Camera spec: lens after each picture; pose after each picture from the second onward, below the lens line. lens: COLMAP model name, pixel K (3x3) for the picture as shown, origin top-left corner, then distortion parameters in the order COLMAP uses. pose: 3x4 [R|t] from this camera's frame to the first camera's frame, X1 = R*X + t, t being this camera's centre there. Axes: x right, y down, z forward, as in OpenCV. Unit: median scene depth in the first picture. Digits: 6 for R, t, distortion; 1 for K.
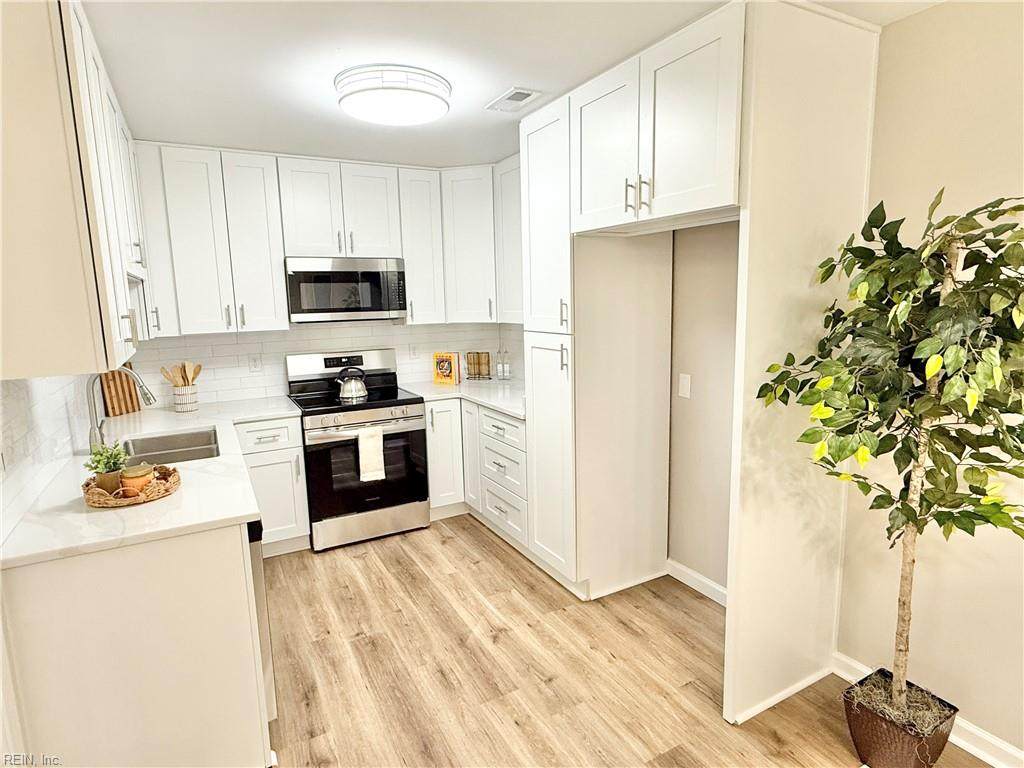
lens RADIAL K [[562.7, 0, 510.7], [0, 562.7, 384.2], [0, 0, 1]] dist [-0.003327, 0.000183]
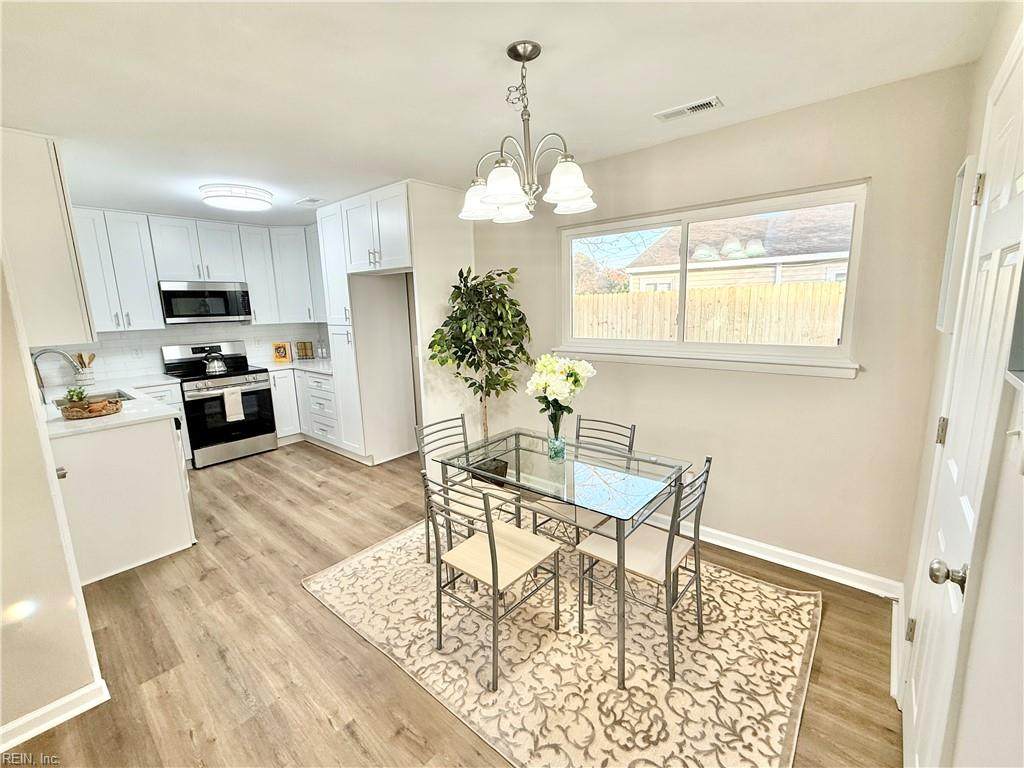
lens RADIAL K [[436.3, 0, 514.8], [0, 436.3, 383.2], [0, 0, 1]] dist [-0.002387, -0.000639]
pose [[0.932032, -0.065856, 0.356343, 0.064583], [0.059740, 0.997817, 0.028153, 0.078372], [-0.357419, -0.004952, 0.933931, -0.467874]]
